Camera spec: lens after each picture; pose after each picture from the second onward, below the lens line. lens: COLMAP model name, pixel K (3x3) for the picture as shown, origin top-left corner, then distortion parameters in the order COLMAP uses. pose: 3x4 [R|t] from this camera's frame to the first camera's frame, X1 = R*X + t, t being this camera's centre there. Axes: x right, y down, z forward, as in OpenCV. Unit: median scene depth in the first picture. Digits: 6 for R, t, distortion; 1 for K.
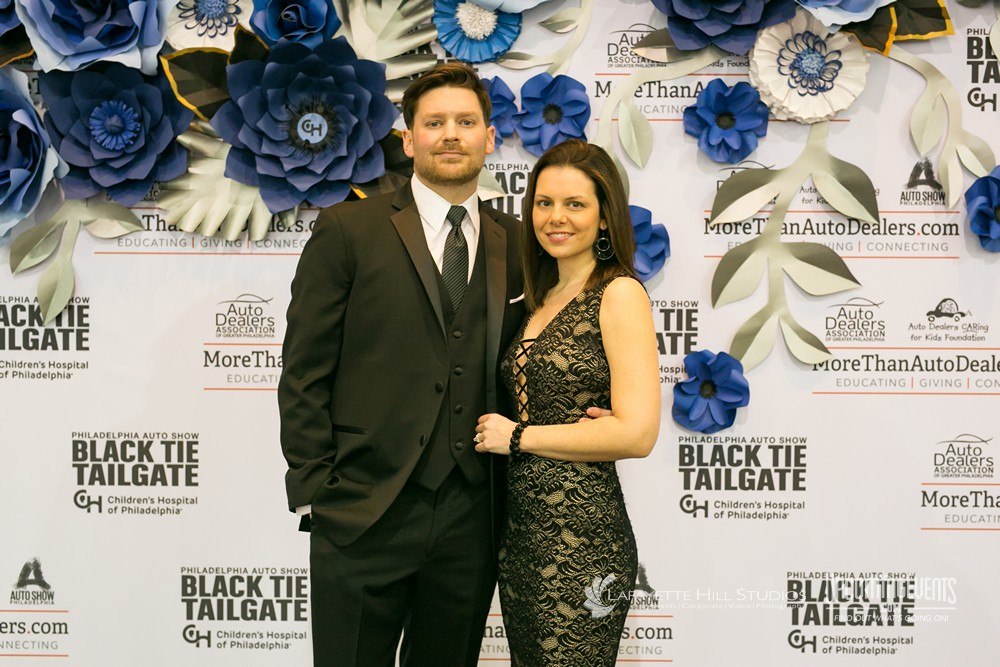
lens RADIAL K [[1387.7, 0, 495.7], [0, 1387.7, 321.8], [0, 0, 1]] dist [0.018517, 0.000000]
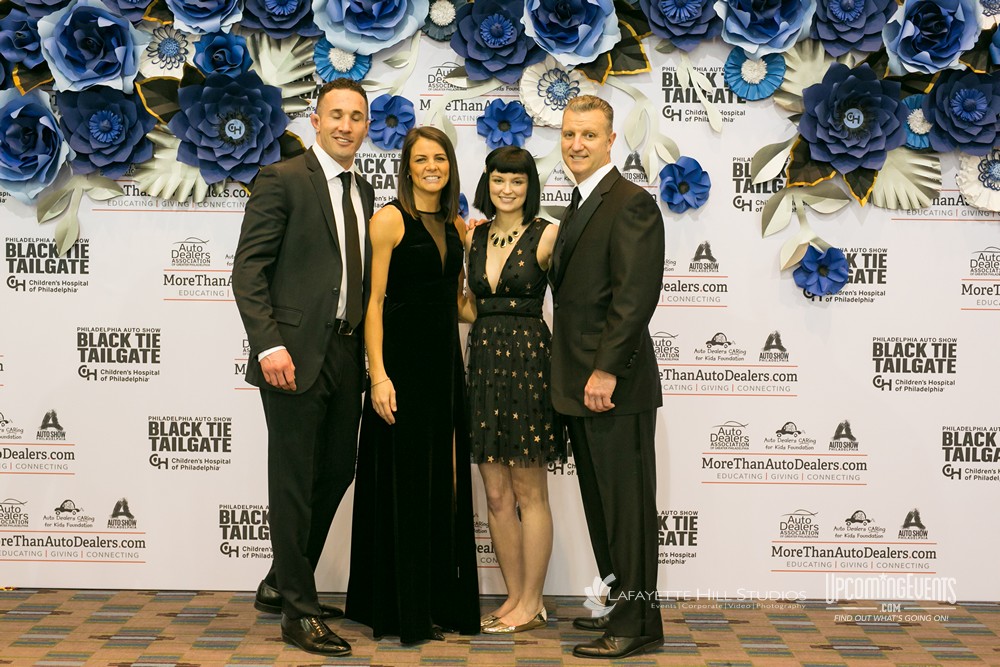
lens RADIAL K [[1387.7, 0, 493.7], [0, 1387.7, 315.6], [0, 0, 1]] dist [0.018517, 0.000000]
pose [[0.999976, 0.006340, -0.002735, 0.158937], [-0.006305, 0.999904, 0.012369, 0.045394], [0.002814, -0.012352, 0.999920, -0.532770]]
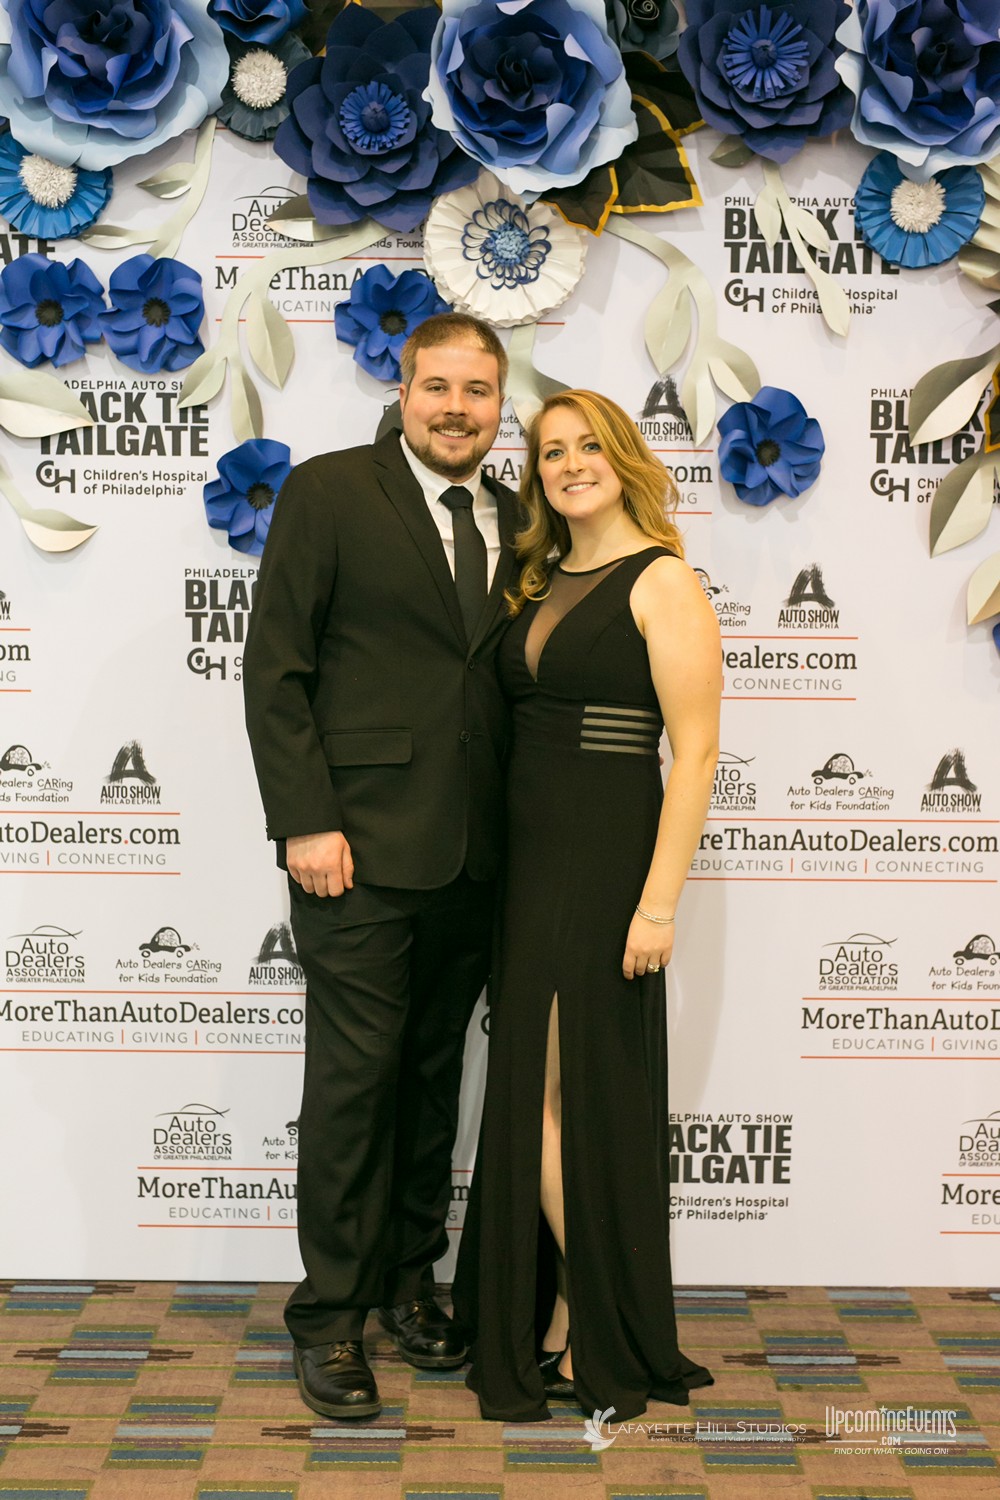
lens RADIAL K [[2081.5, 0, 489.2], [0, 2081.5, 741.3], [0, 0, 1]] dist [0.018517, 0.000000]
pose [[0.999961, 0.003941, 0.007887, 0.207834], [-0.004511, 0.997275, 0.073633, -0.006323], [-0.007575, -0.073666, 0.997254, -0.108105]]
